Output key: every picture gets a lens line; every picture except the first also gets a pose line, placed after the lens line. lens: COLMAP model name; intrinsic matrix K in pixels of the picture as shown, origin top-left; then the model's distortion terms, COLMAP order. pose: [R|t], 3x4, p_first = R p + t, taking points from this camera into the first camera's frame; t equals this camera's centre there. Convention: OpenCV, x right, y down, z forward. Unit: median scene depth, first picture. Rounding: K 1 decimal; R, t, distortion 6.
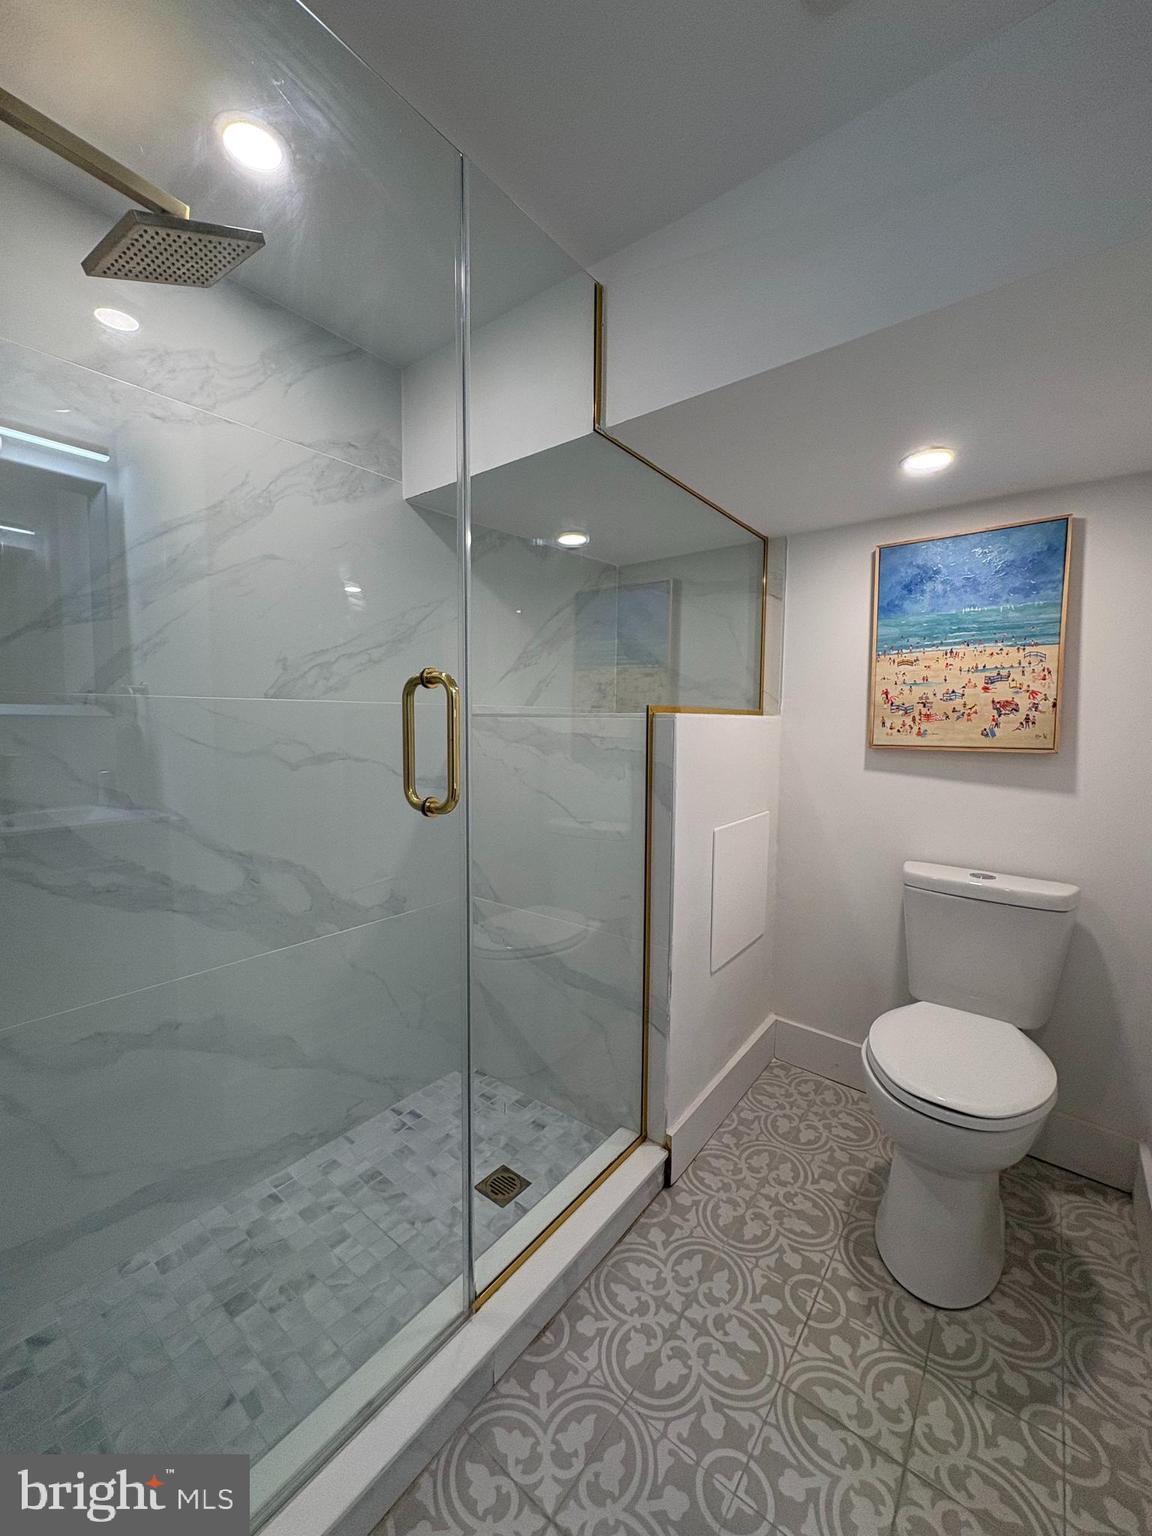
lens RADIAL K [[611.7, 0, 574.4], [0, 611.7, 770.9], [0, 0, 1]] dist [-0.001044, 0.000295]
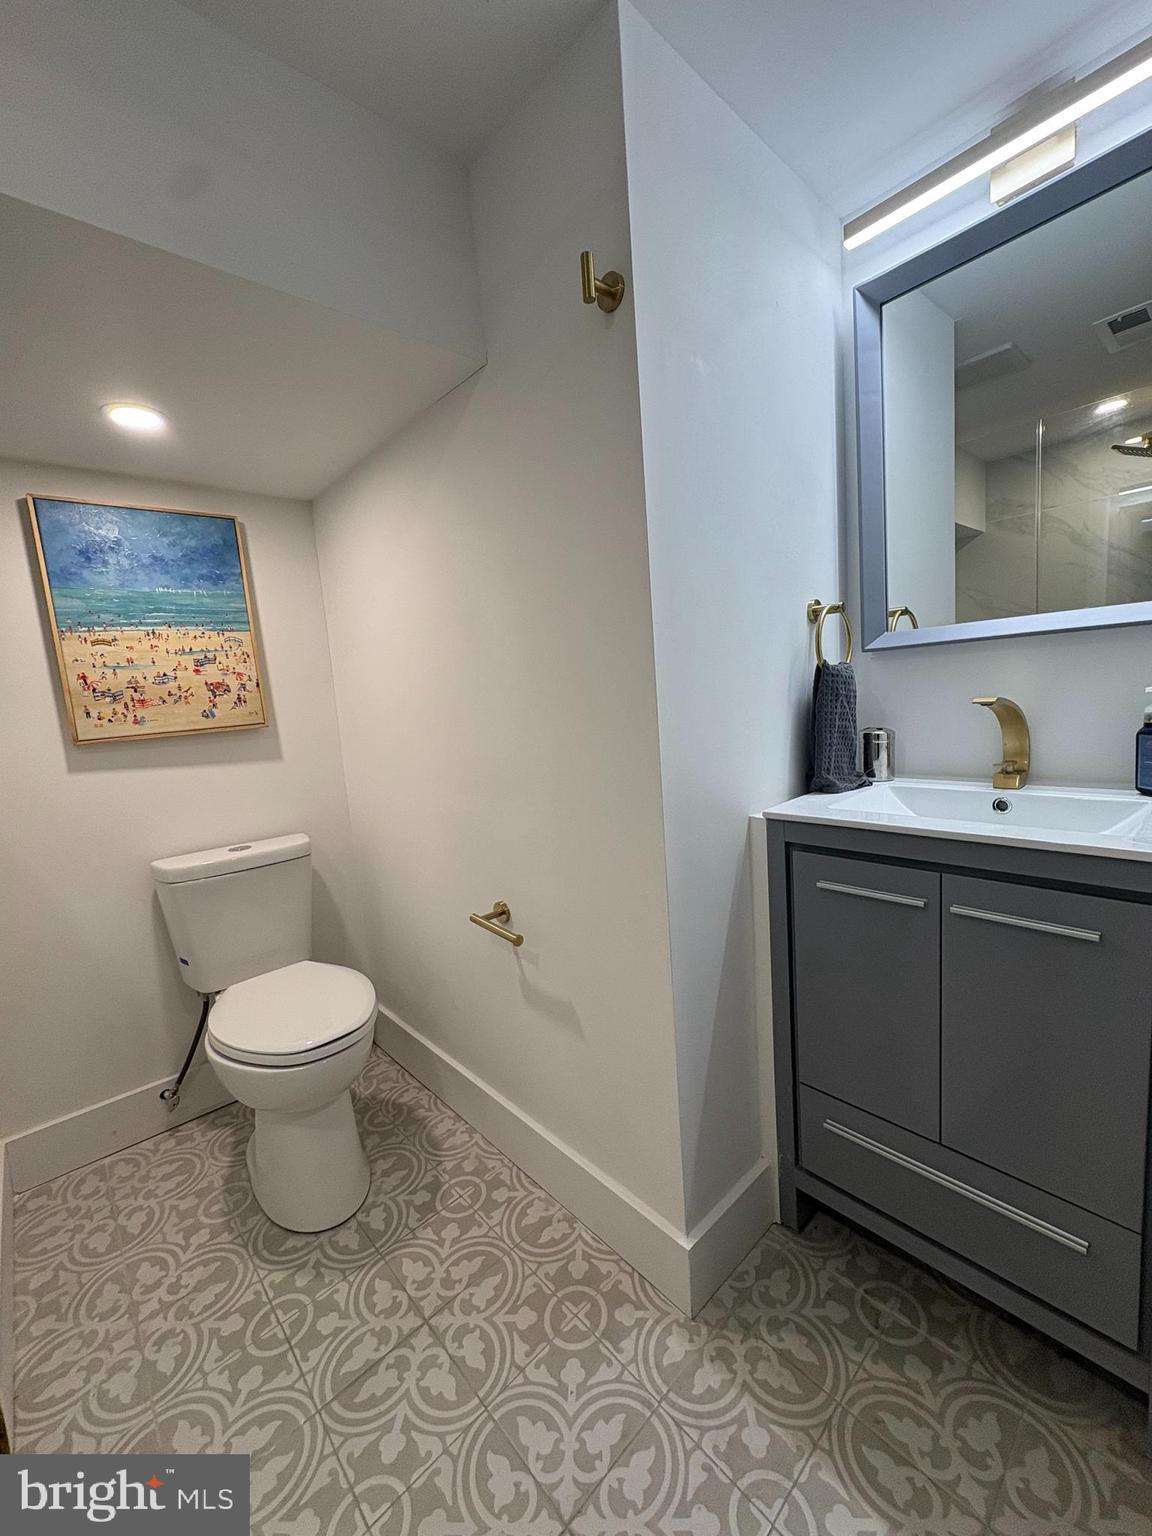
lens RADIAL K [[611.7, 0, 574.4], [0, 611.7, 770.9], [0, 0, 1]] dist [-0.001044, 0.000295]
pose [[0.160009, -0.149285, 0.975762, -0.298367], [0.159239, 0.979455, 0.123737, 0.003181], [-0.974187, 0.135581, 0.180493, 0.272762]]
